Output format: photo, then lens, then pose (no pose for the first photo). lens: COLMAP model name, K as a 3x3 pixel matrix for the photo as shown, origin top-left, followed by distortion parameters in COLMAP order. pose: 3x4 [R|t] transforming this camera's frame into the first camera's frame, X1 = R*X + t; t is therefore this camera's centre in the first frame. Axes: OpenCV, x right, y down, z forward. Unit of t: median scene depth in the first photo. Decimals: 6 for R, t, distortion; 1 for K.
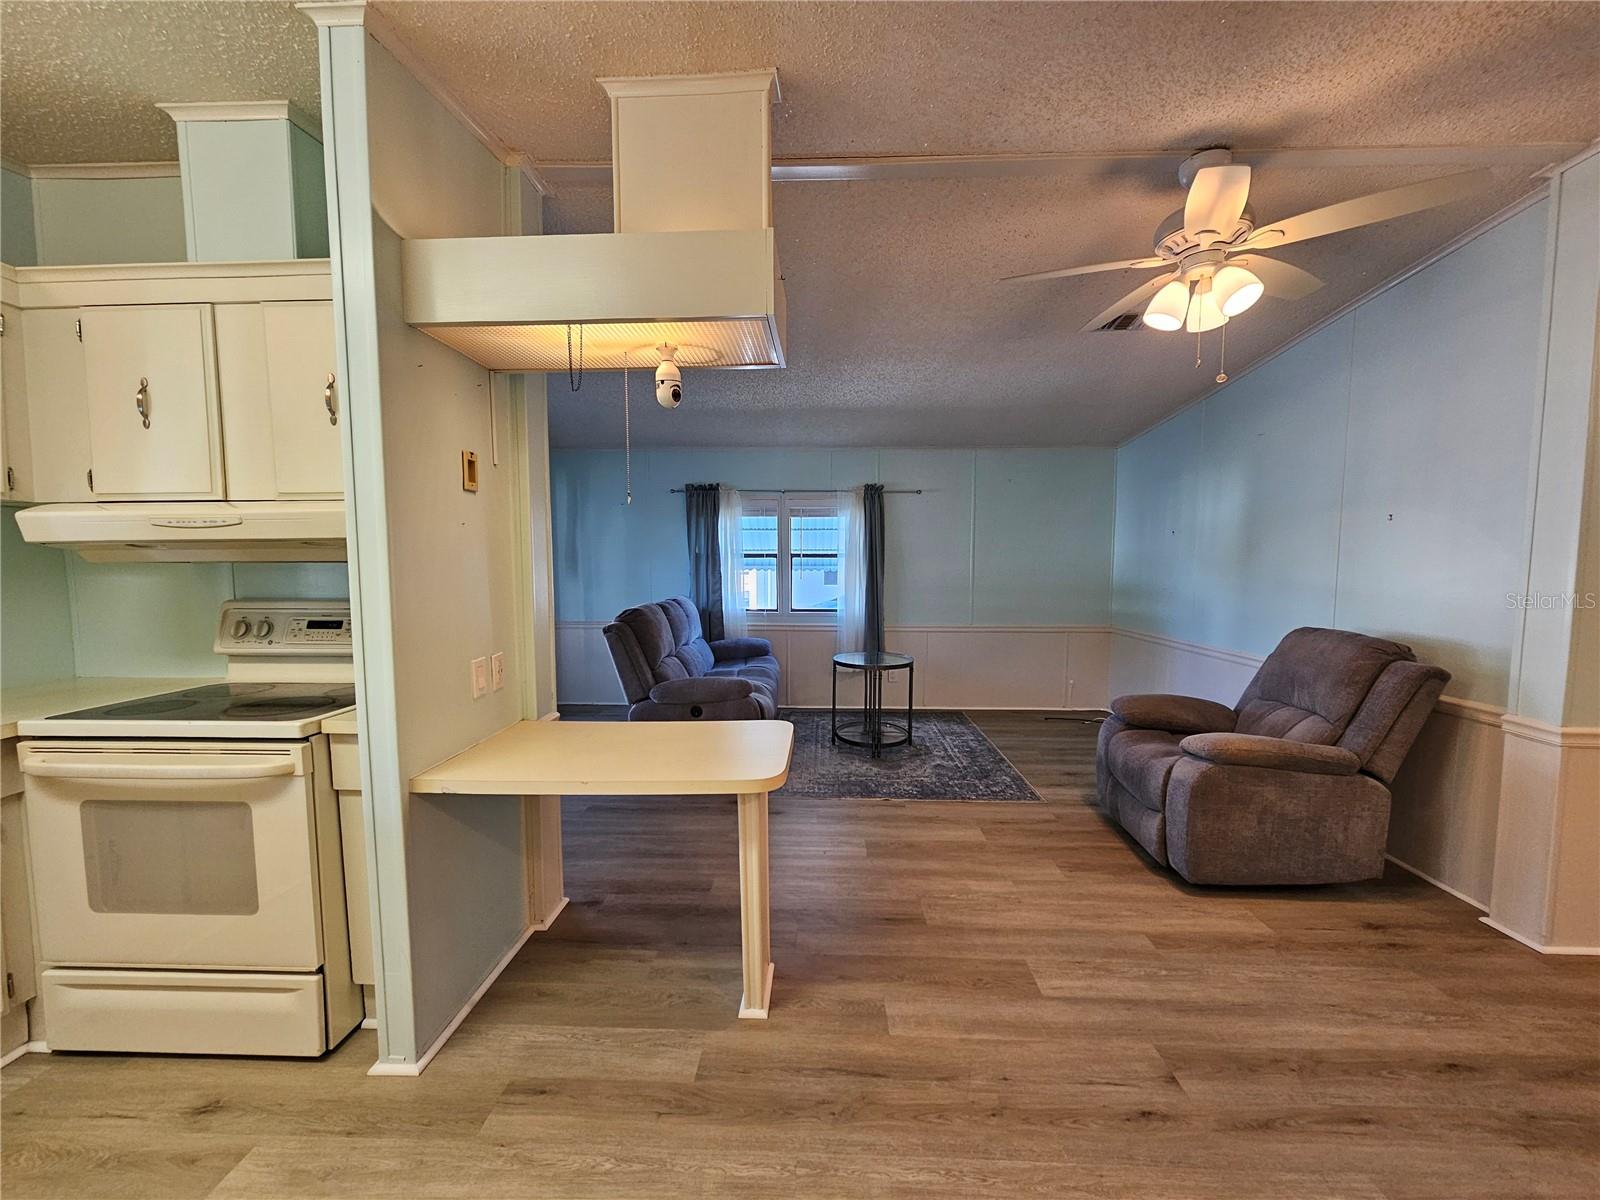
lens RADIAL K [[652.4, 0, 798.7], [0, 652.4, 610.1], [0, 0, 1]] dist [-0.002957, 0.001296]
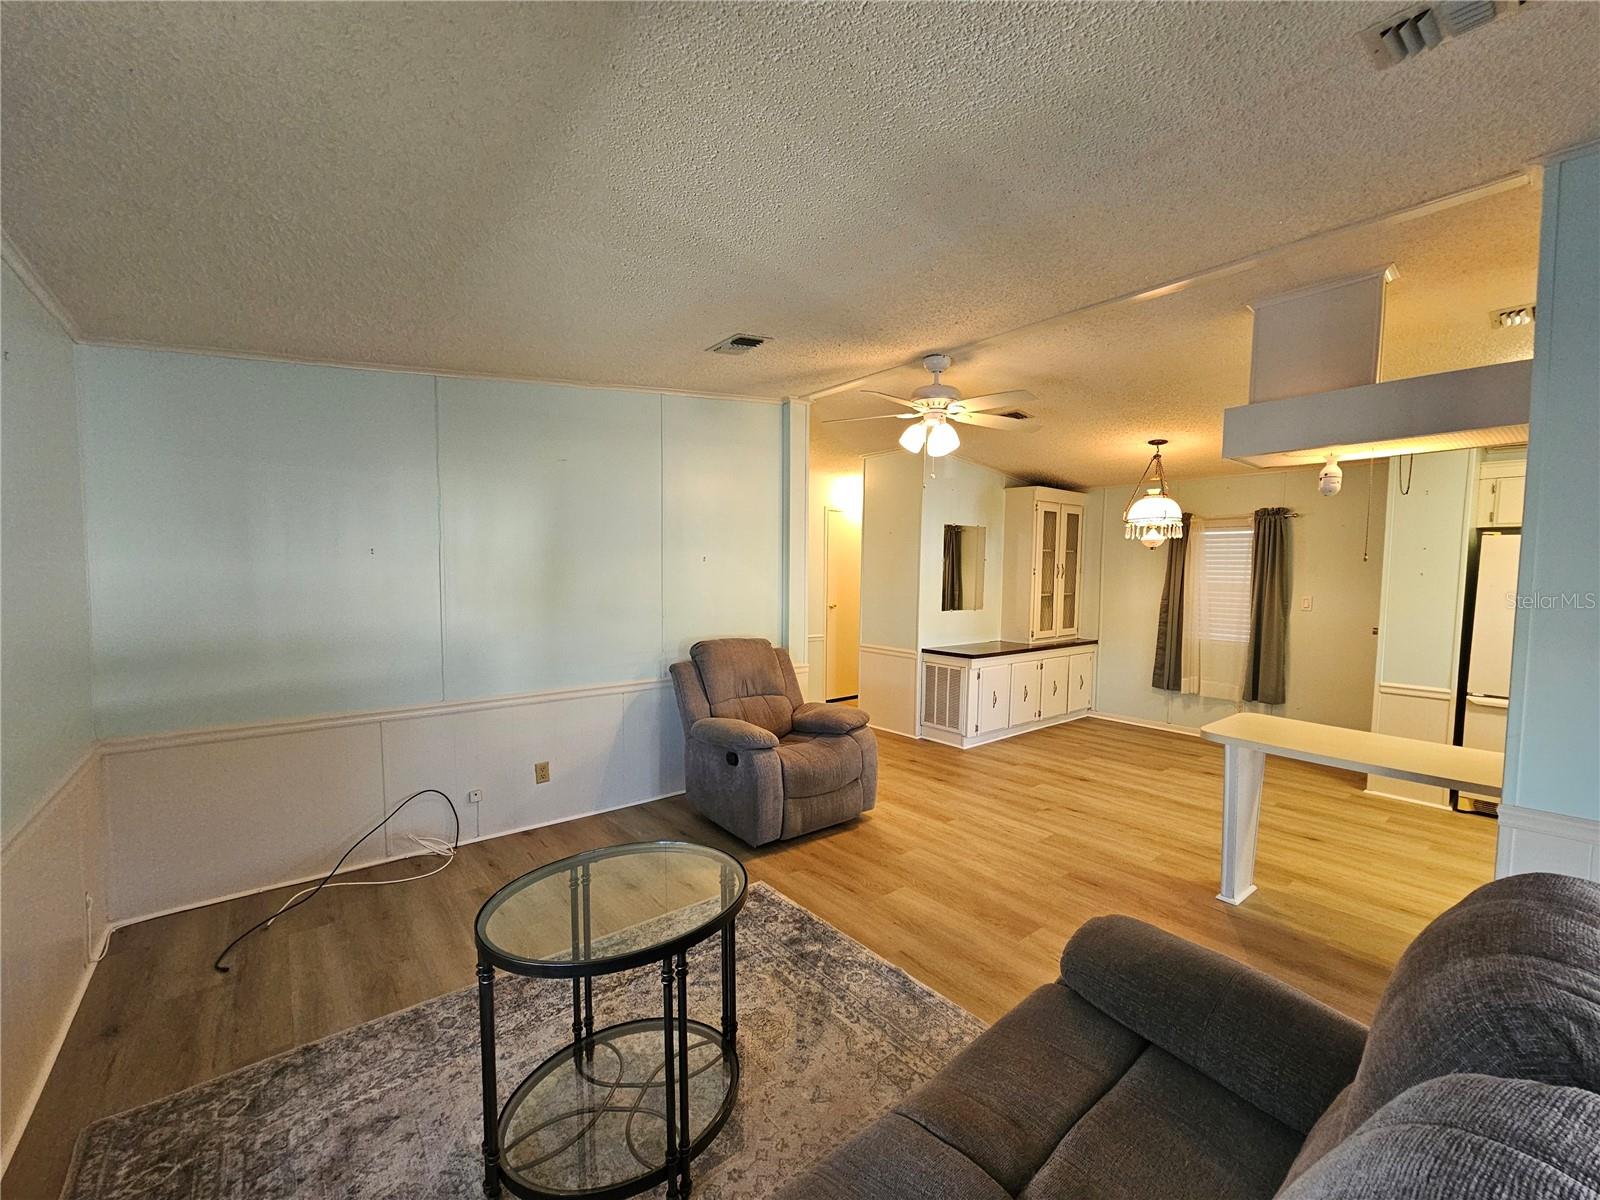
lens RADIAL K [[652.4, 0, 796.5], [0, 652.4, 613.9], [0, 0, 1]] dist [-0.002957, 0.001296]
pose [[-0.657805, -0.054192, 0.751236, -0.355463], [0.050445, 0.991999, 0.115731, -0.191742], [-0.751497, 0.114024, -0.649808, 1.942908]]
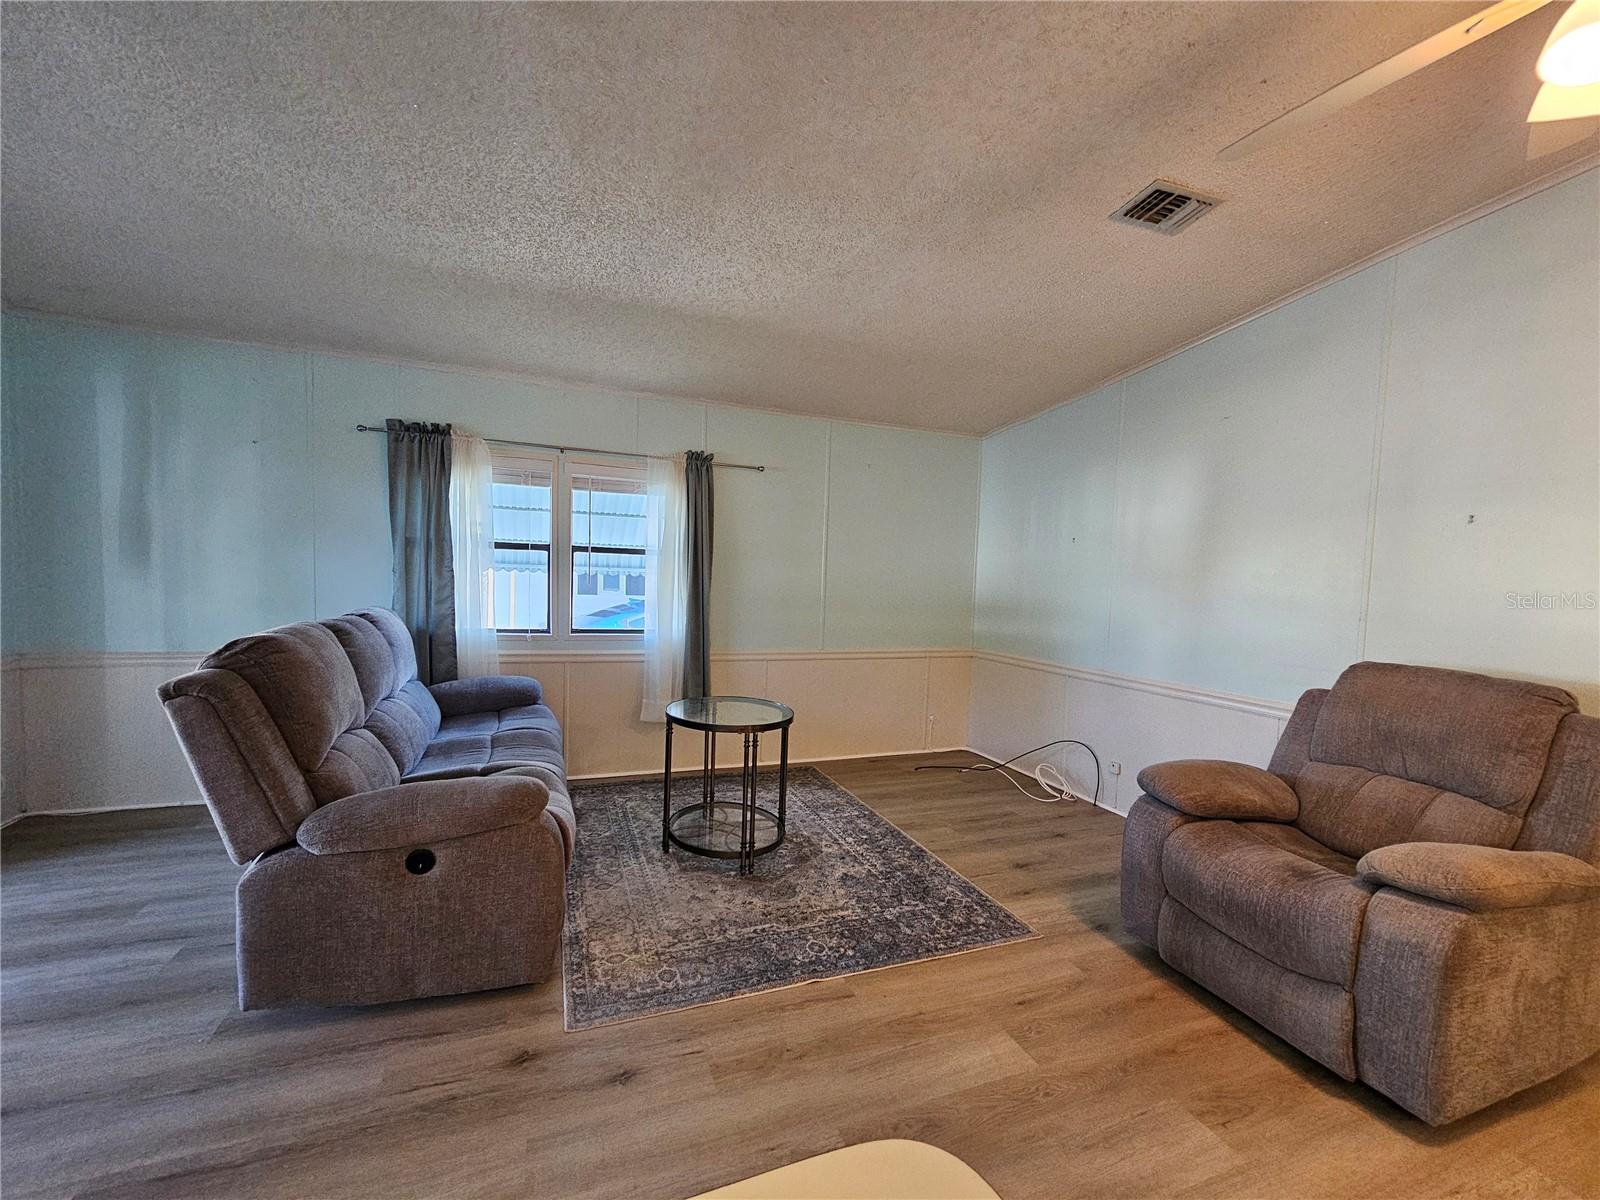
lens RADIAL K [[652.4, 0, 797.0], [0, 652.4, 616.0], [0, 0, 1]] dist [-0.002957, 0.001296]
pose [[0.920213, 0.007187, 0.391352, -0.129999], [-0.002872, 0.999928, -0.011612, -0.018082], [-0.391408, 0.009562, 0.920168, 0.655955]]
